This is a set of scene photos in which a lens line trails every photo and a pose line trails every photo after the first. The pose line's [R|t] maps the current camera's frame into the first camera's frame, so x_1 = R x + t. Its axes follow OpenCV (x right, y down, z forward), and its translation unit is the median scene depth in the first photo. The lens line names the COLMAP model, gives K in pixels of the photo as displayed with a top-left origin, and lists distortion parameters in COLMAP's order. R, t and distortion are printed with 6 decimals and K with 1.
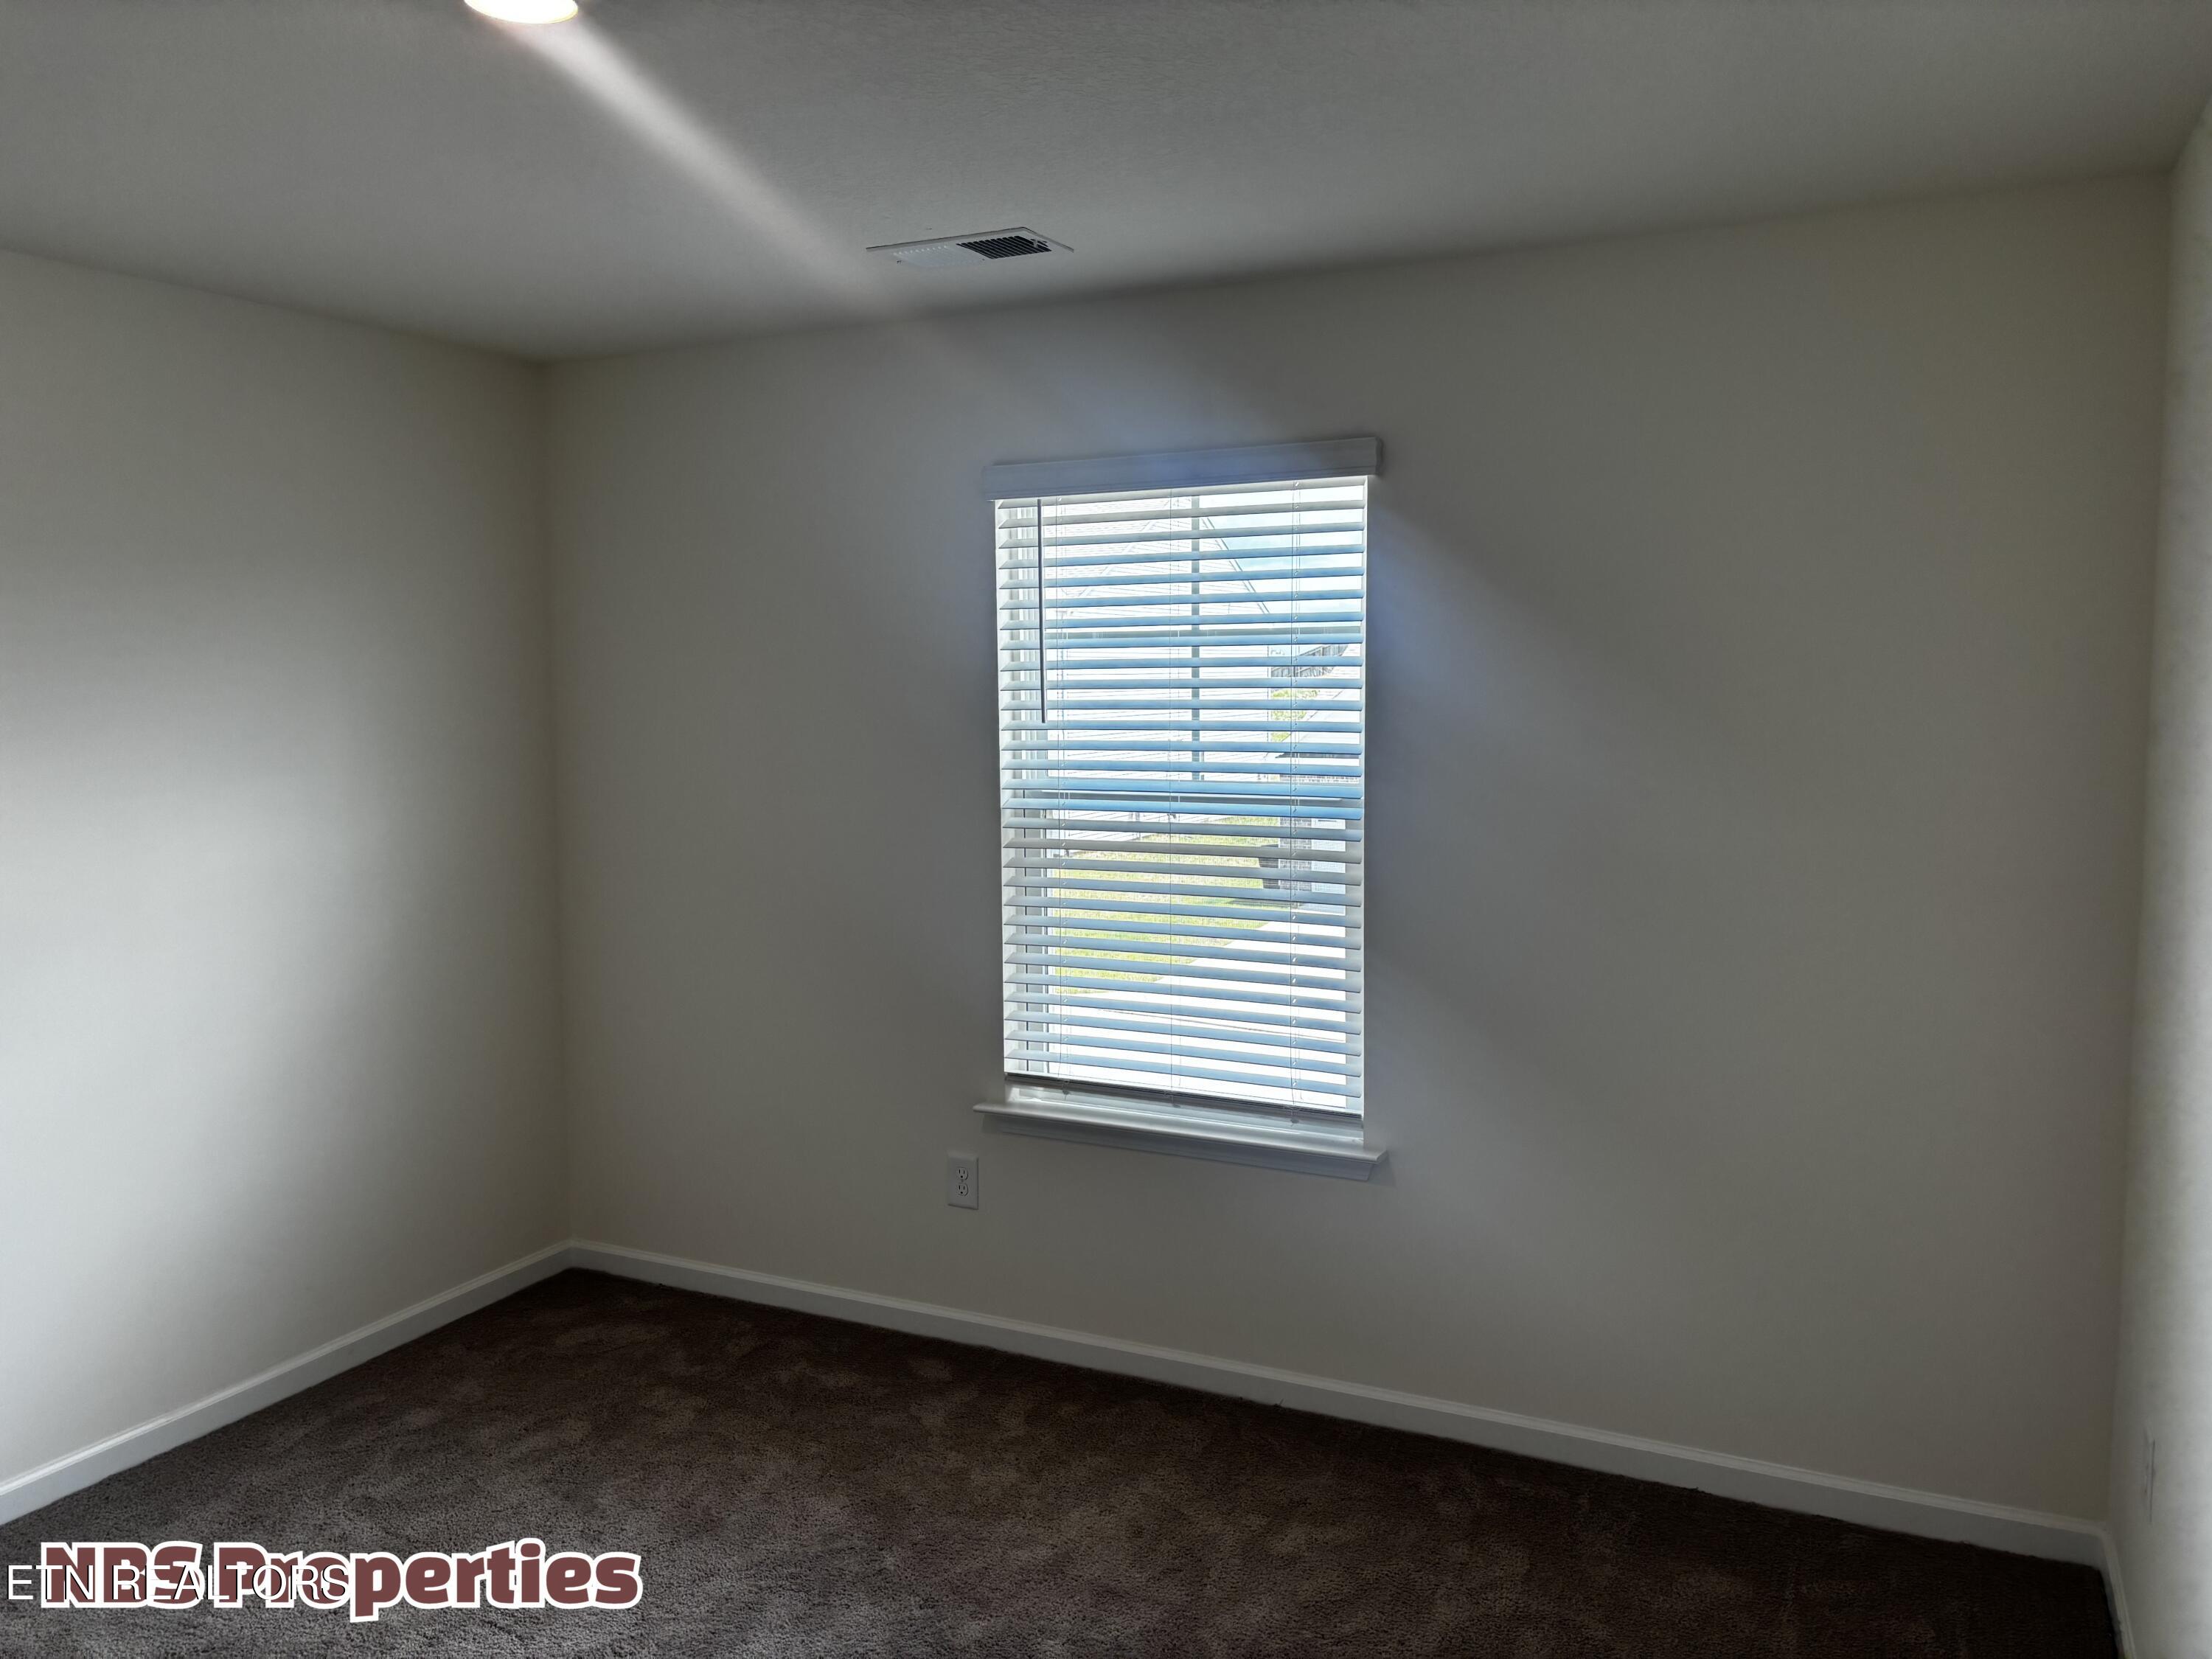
lens RADIAL K [[1688.6, 0, 1091.1], [0, 1688.6, 838.3], [0, 0, 1]] dist [0.066527, -0.077750]
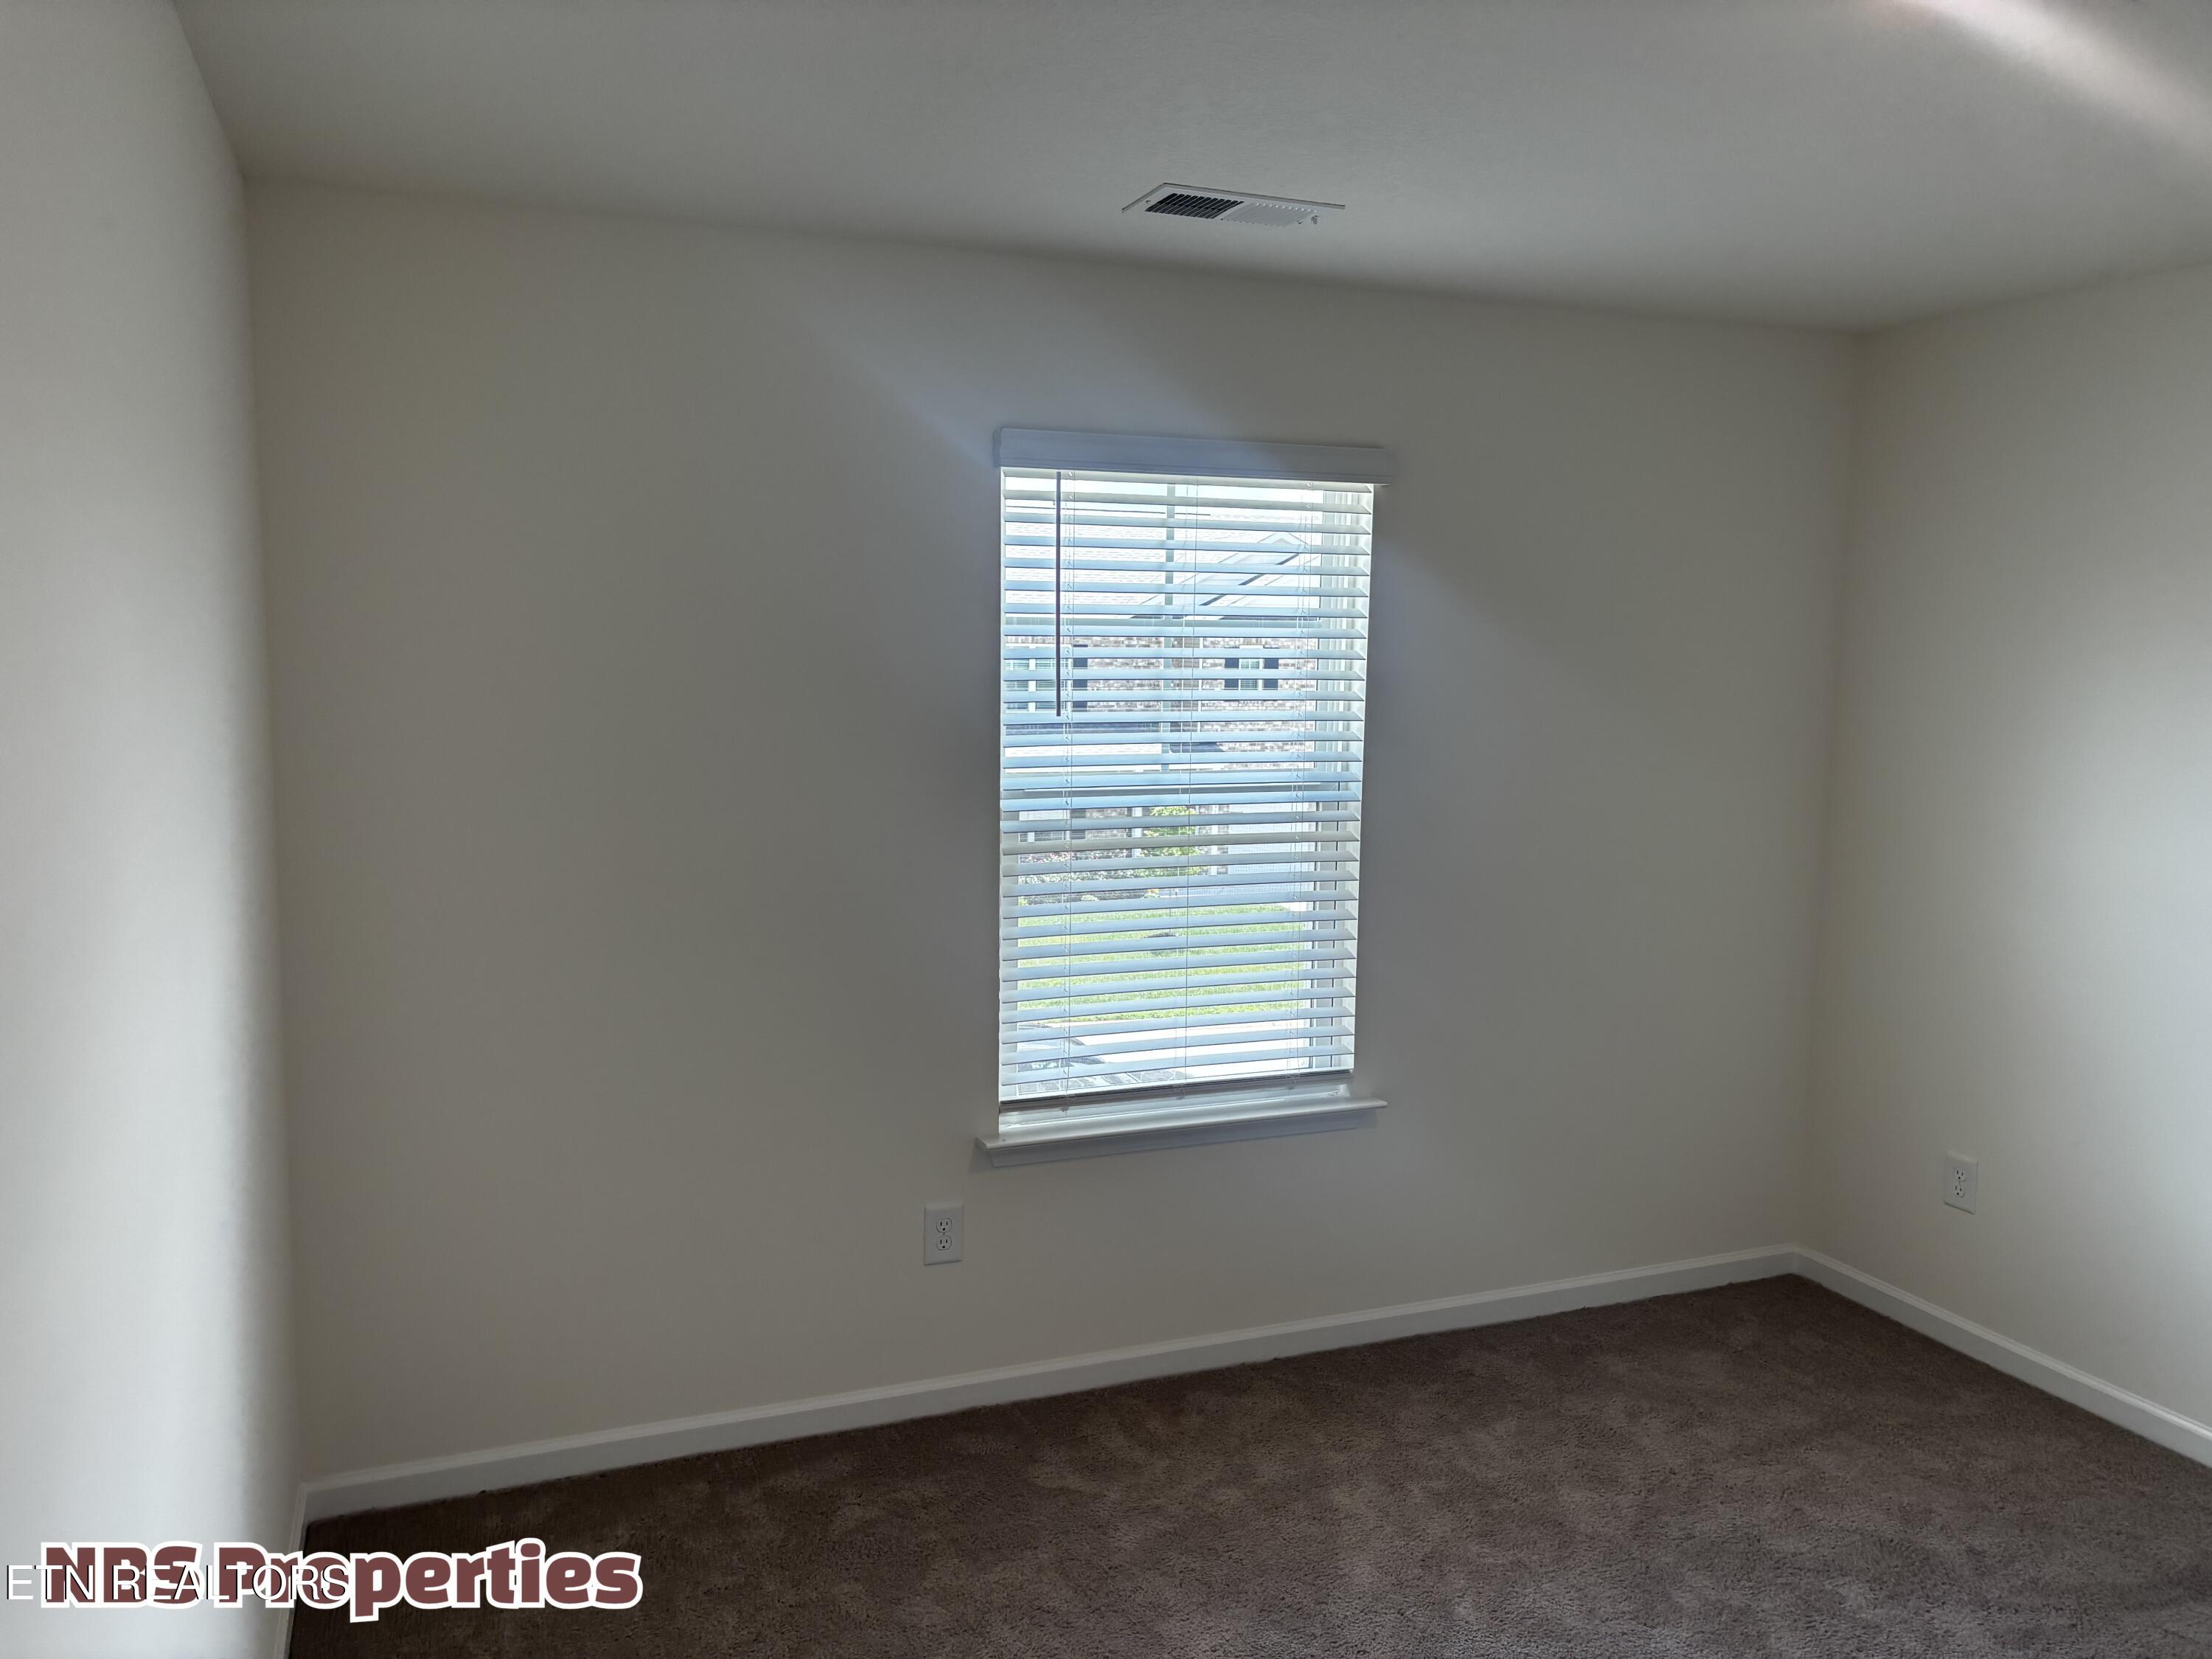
lens RADIAL K [[1688.6, 0, 1119.2], [0, 1688.6, 875.3], [0, 0, 1]] dist [0.066527, -0.077750]
pose [[0.663303, -0.080590, 0.743999, -0.713625], [0.061175, 0.996696, 0.053423, -0.028777], [-0.745846, 0.010078, 0.666042, 0.365127]]
